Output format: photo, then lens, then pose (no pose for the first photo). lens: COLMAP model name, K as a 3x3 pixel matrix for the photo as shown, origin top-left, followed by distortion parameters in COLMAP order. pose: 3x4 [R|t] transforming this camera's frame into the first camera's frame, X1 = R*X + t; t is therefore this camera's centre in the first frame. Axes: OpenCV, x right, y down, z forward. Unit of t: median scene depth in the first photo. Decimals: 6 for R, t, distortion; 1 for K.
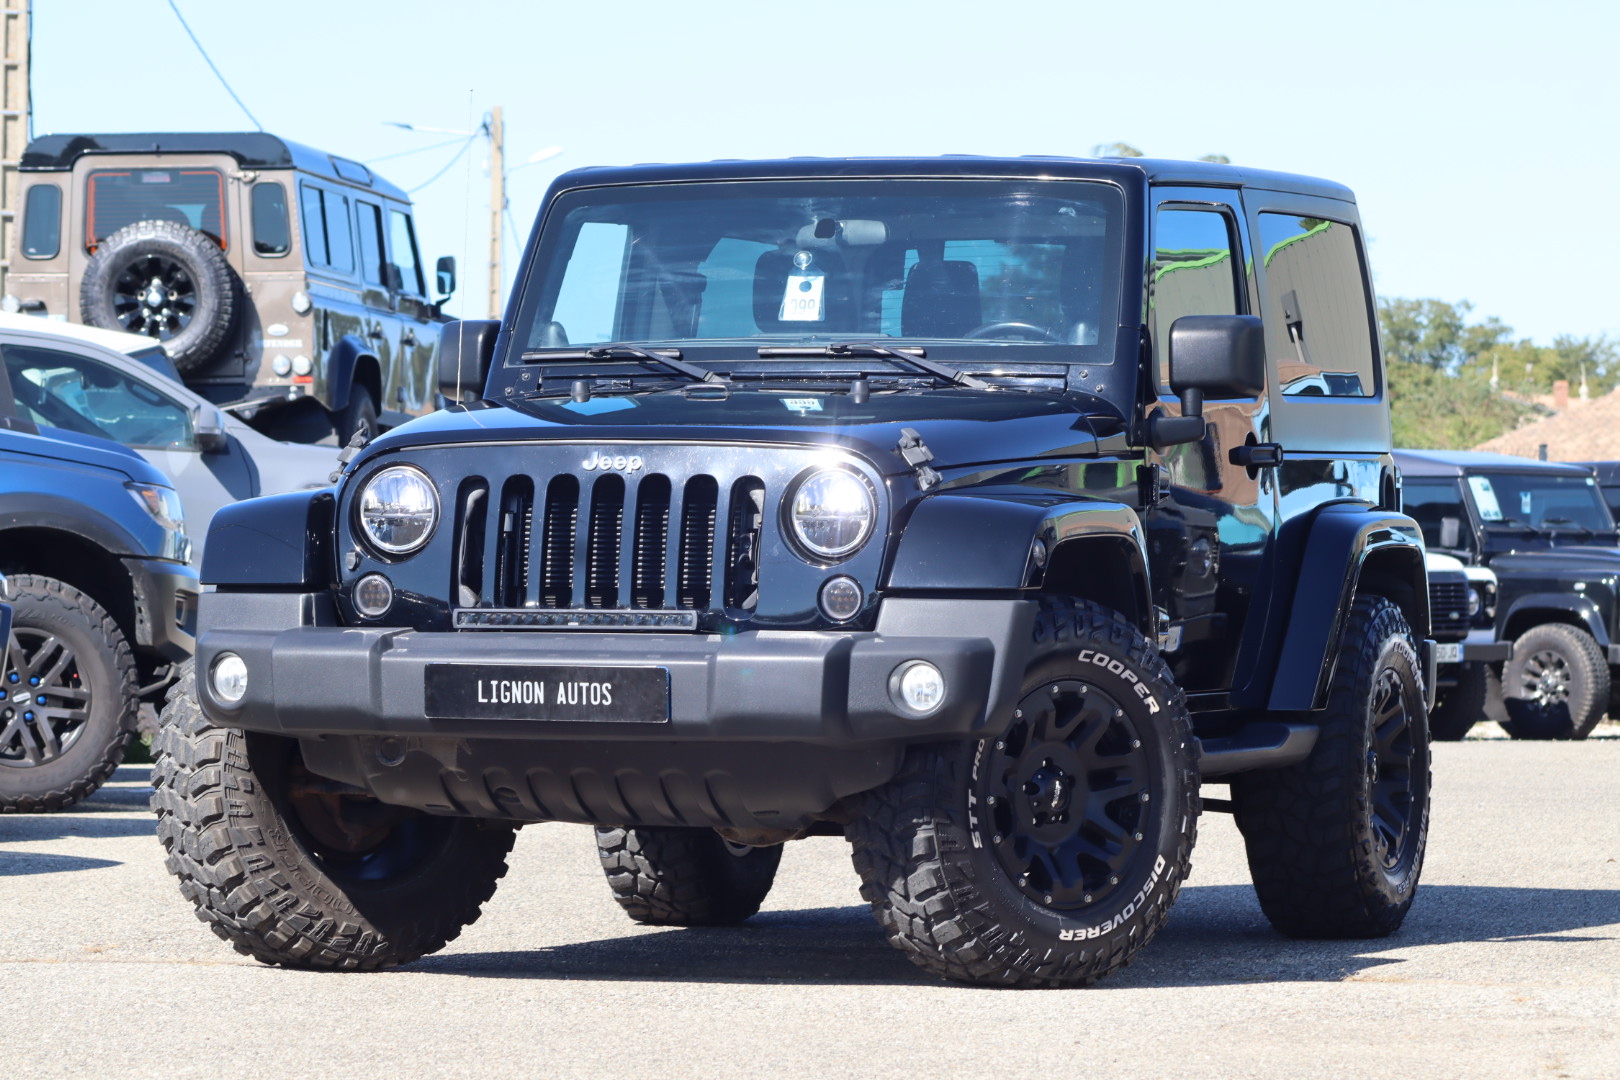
lens RADIAL K [[8039.5, 0, 810.0], [0, 8039.5, 540.0], [0, 0, 1]] dist [0.306163, 16.078154]
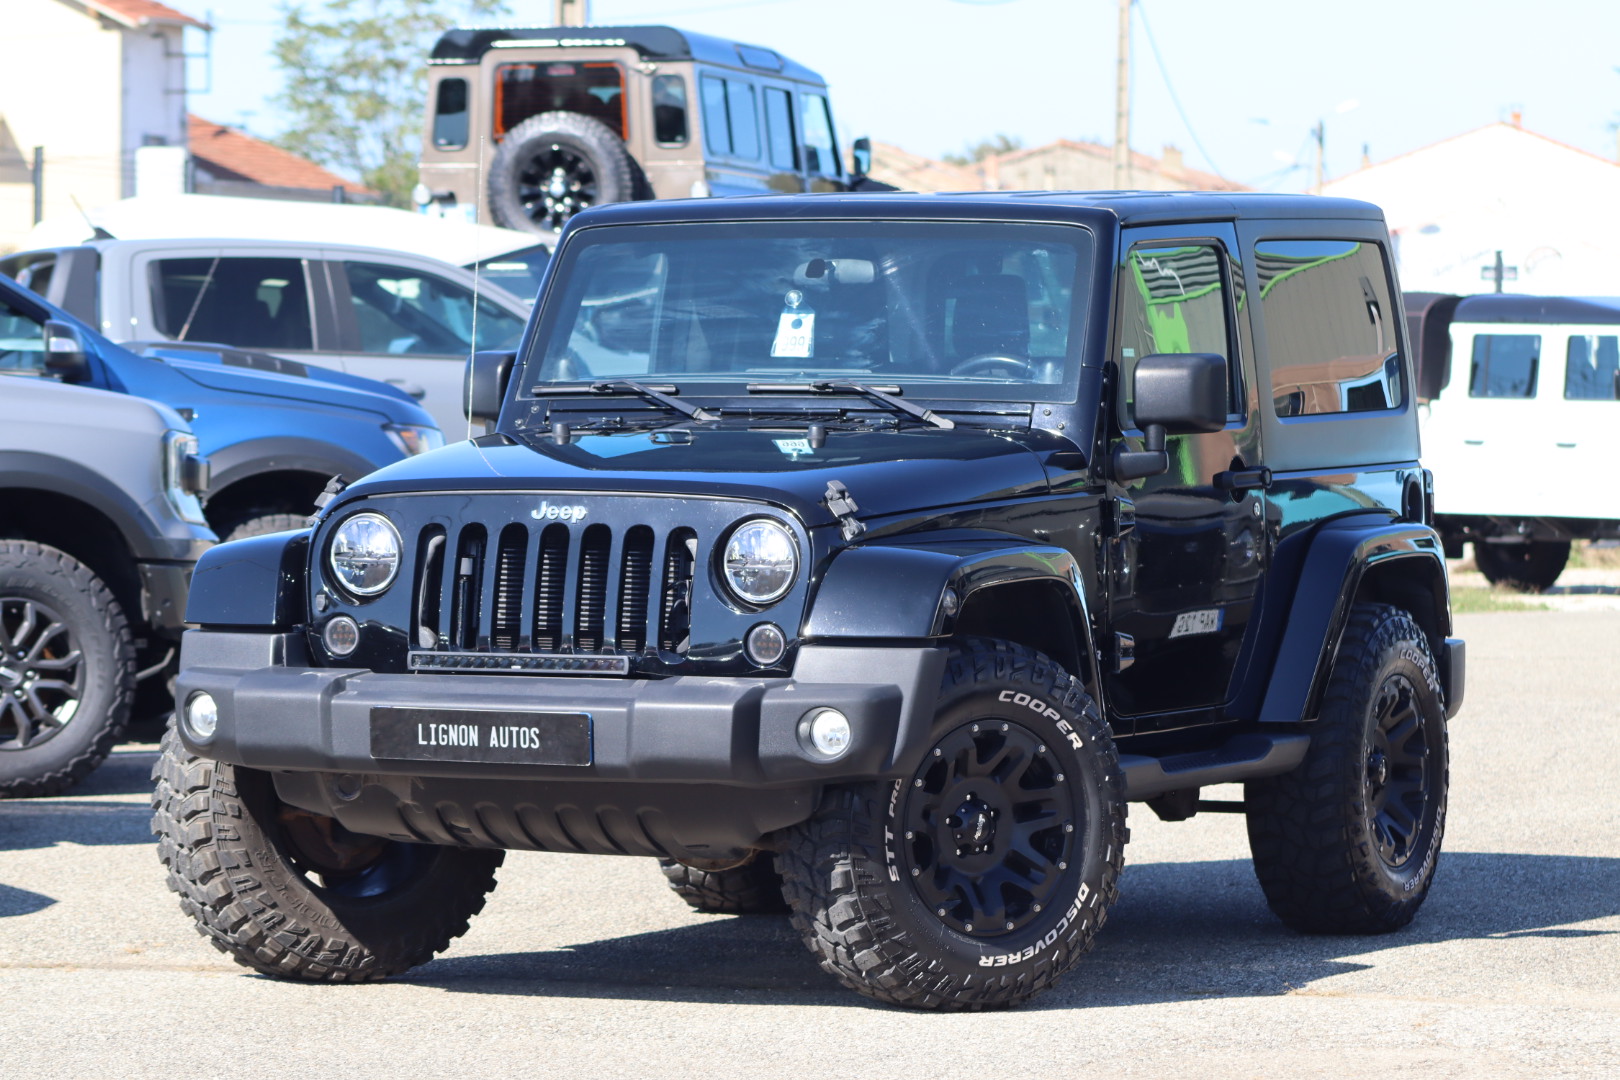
lens RADIAL K [[8098.6, 0, 810.0], [0, 8098.6, 540.0], [0, 0, 1]] dist [0.327720, 8.942553]
pose [[0.995764, 0.000100, -0.091948, 0.105393], [0.002679, 0.999544, 0.030093, -0.037670], [0.091909, -0.030212, 0.995309, -0.056101]]
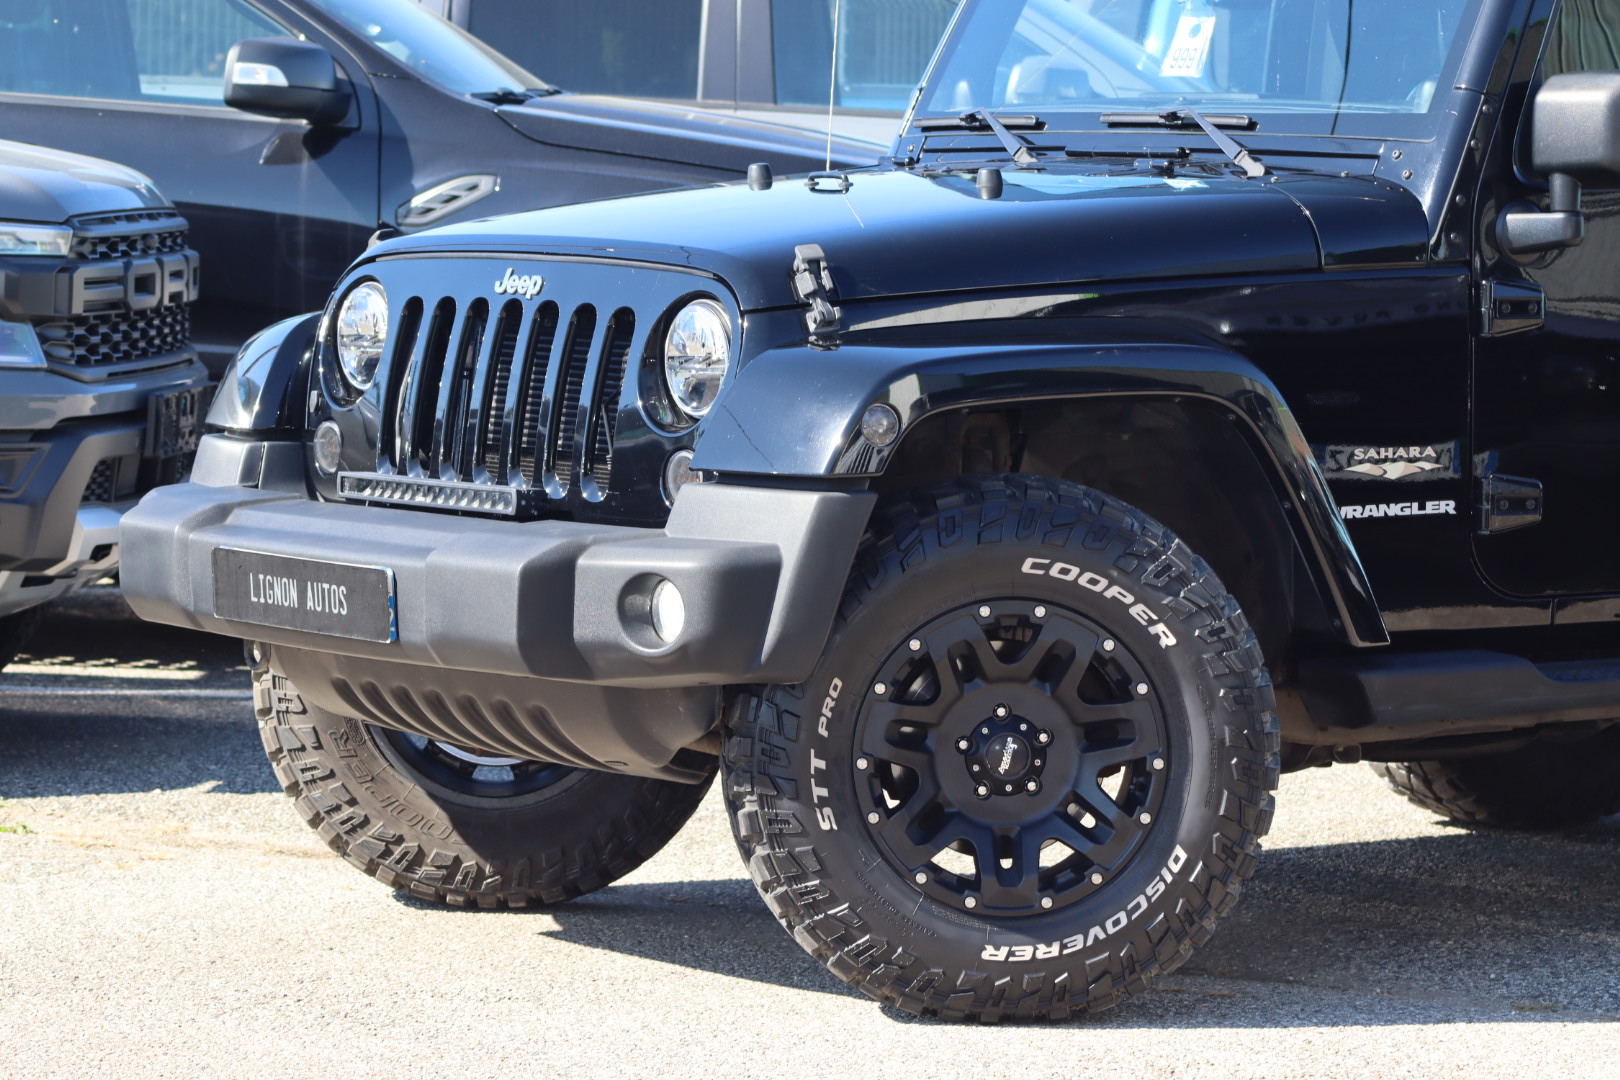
lens RADIAL K [[6442.4, 0, 810.0], [0, 6442.4, 540.0], [0, 0, 1]] dist [0.231332, -0.392033]
pose [[0.807213, 0.039853, -0.588913, 0.352714], [-0.001458, 0.997850, 0.065528, -0.025196], [0.590258, -0.052037, 0.805536, 0.523195]]
